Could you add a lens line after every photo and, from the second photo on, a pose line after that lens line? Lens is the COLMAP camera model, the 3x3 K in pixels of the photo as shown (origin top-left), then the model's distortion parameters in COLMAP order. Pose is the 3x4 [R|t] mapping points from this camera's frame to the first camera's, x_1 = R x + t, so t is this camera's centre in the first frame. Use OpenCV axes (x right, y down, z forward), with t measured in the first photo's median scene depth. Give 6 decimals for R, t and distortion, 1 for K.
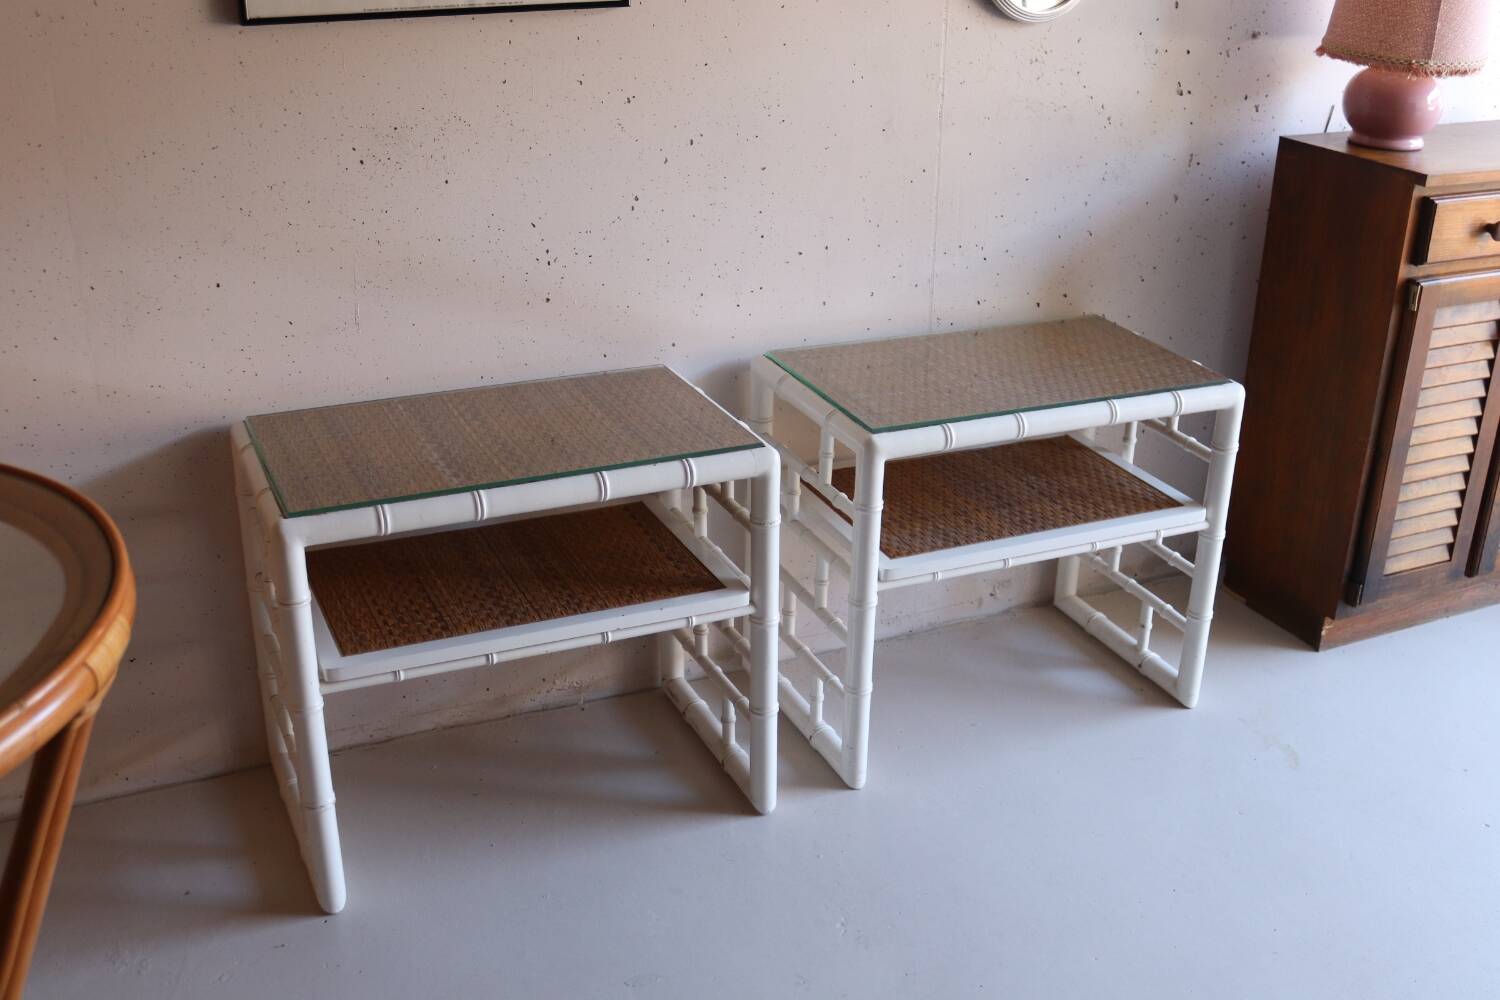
lens RADIAL K [[1594.8, 0, 768.1], [0, 1594.8, 489.9], [0, 0, 1]] dist [-0.082026, 0.000000]
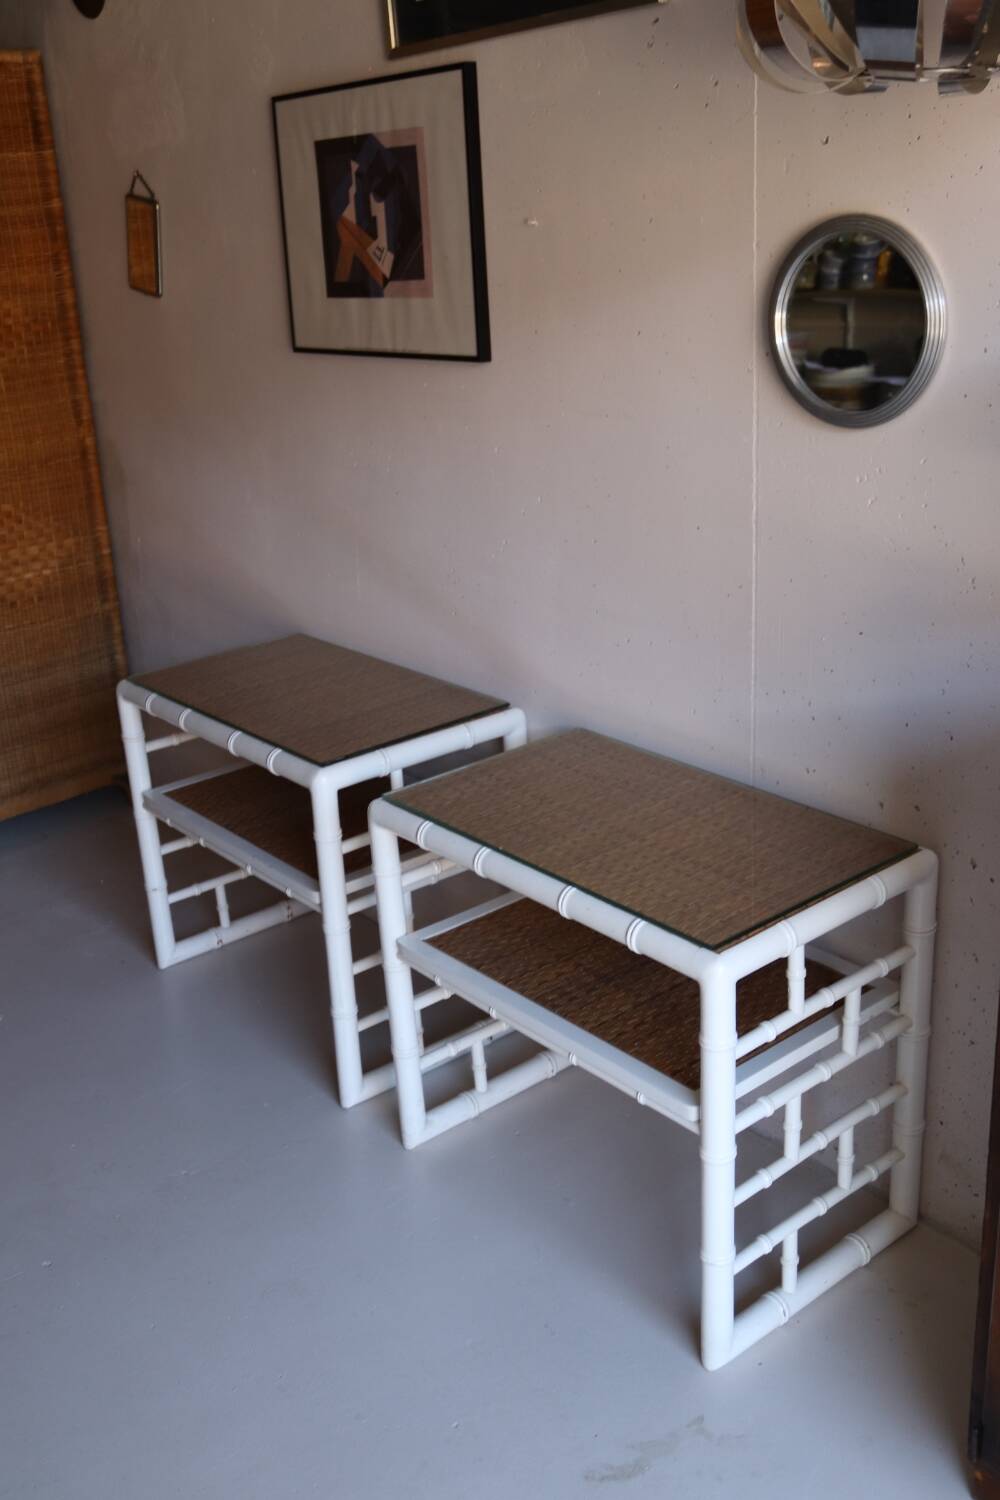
lens RADIAL K [[1483.4, 0, 511.9], [0, 1483.4, 757.1], [0, 0, 1]] dist [-0.095049, 0.000000]
pose [[0.265899, 0.310116, -0.912757, 0.796188], [-0.326026, 0.919978, 0.217593, -0.246661], [0.907196, 0.239724, 0.345727, 0.642266]]
